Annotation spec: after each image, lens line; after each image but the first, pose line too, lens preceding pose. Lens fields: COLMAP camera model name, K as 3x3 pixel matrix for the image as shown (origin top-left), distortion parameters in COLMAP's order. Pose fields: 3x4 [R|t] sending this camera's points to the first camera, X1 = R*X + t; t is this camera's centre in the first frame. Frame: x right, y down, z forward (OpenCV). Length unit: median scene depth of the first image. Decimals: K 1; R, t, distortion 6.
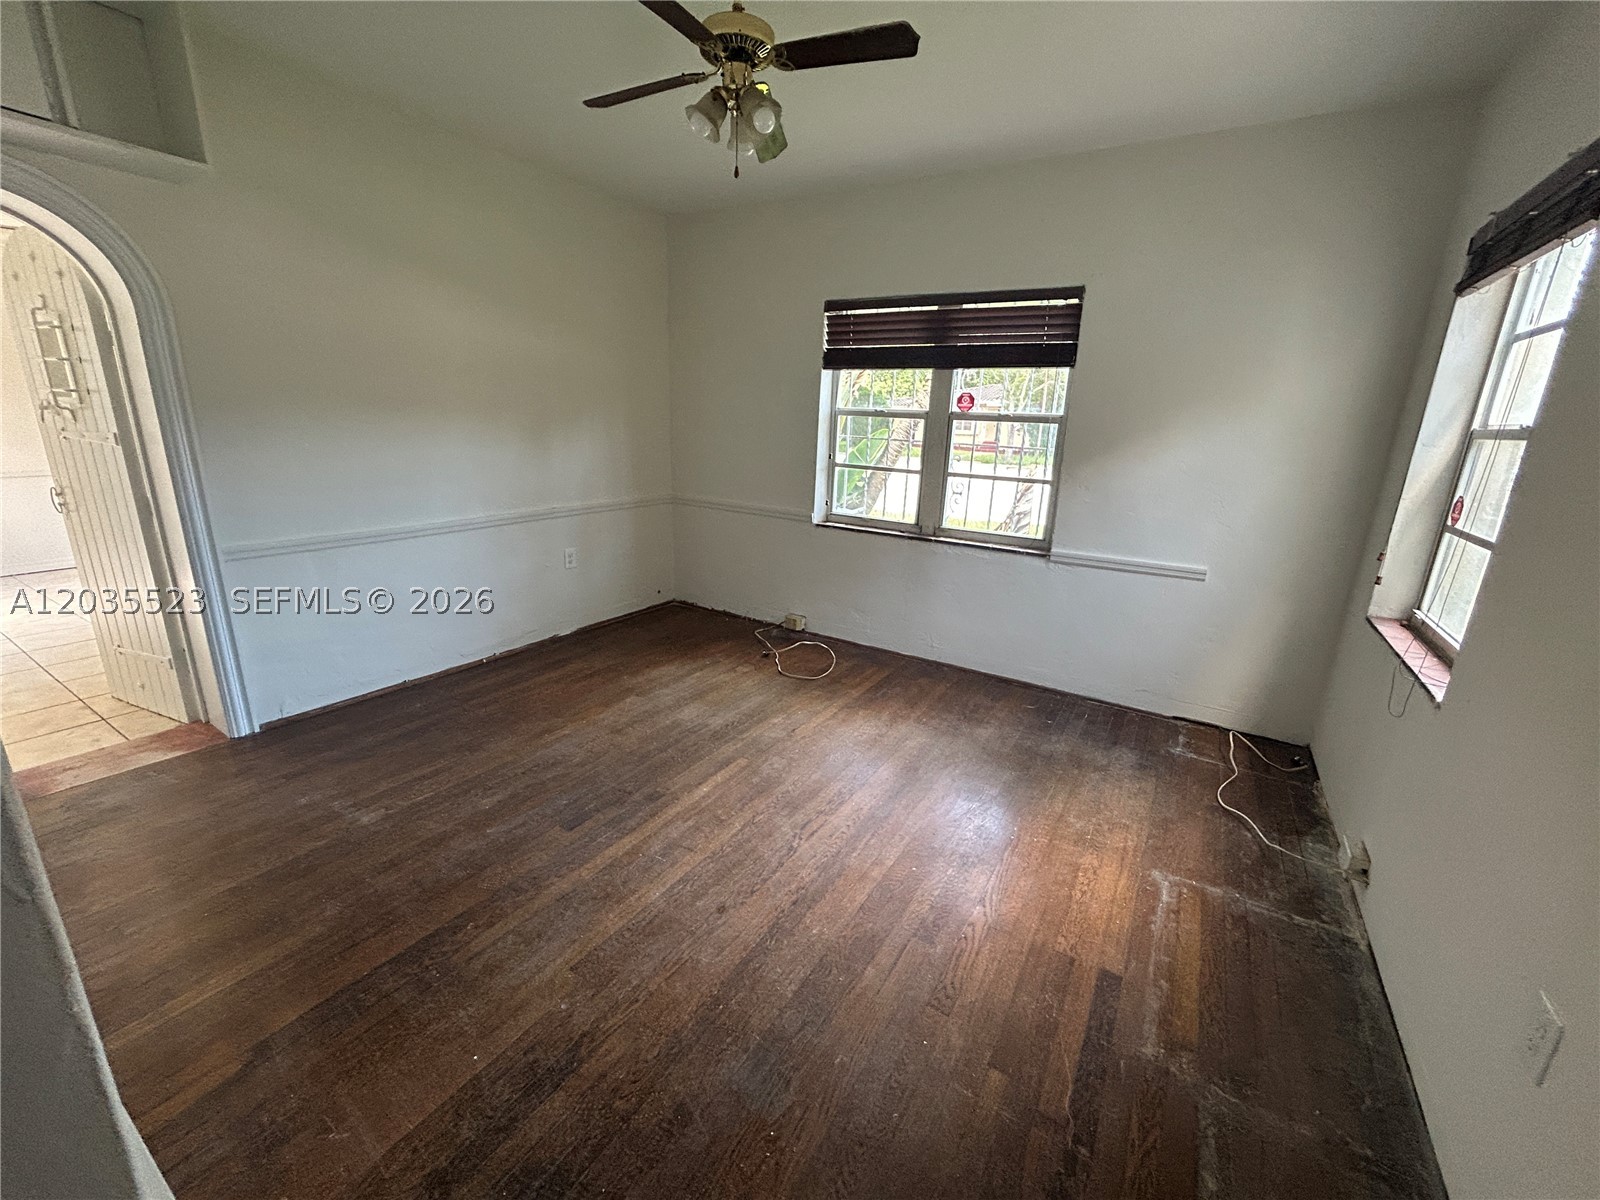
lens RADIAL K [[648.3, 0, 800.5], [0, 648.3, 594.5], [0, 0, 1]] dist [0.003556, 0.000896]
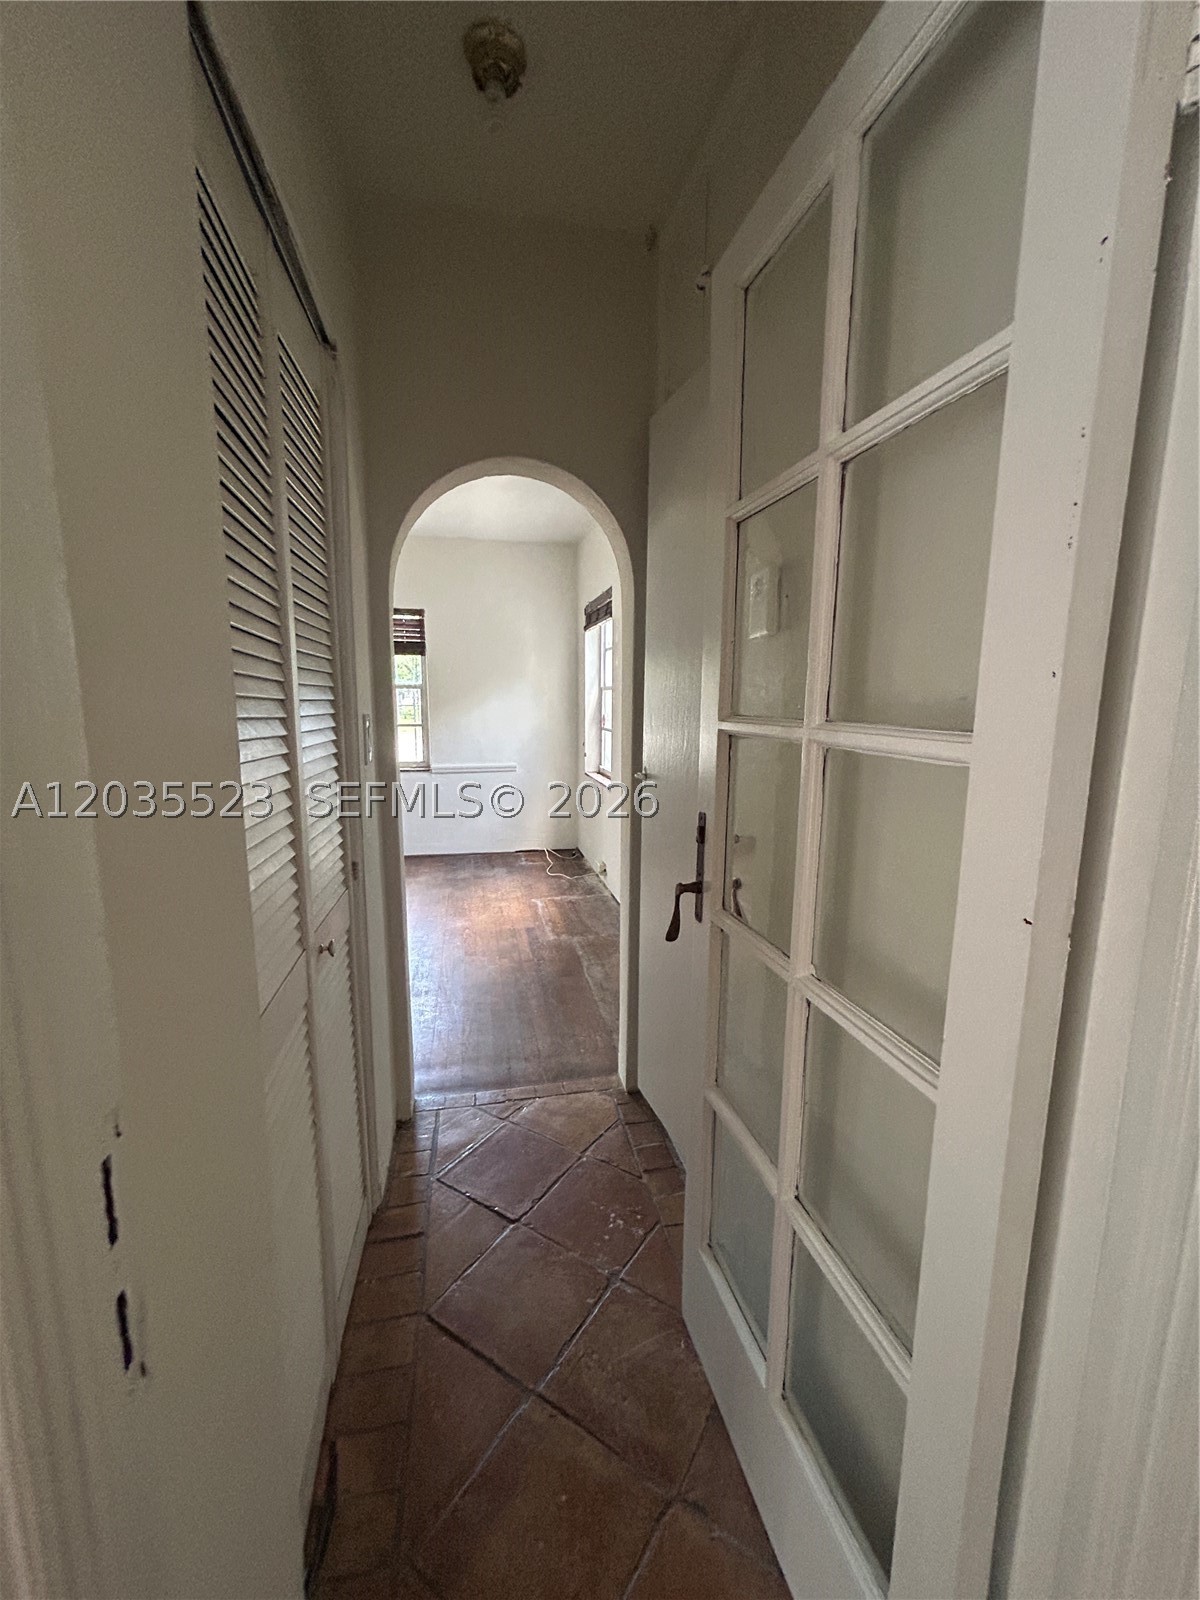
lens RADIAL K [[648.3, 0, 598.3], [0, 648.3, 804.0], [0, 0, 1]] dist [0.003556, 0.000896]
pose [[0.726774, -0.131830, 0.674107, -0.633076], [0.200552, 0.979372, -0.024692, 0.224546], [-0.656946, 0.153139, 0.738221, -0.679695]]
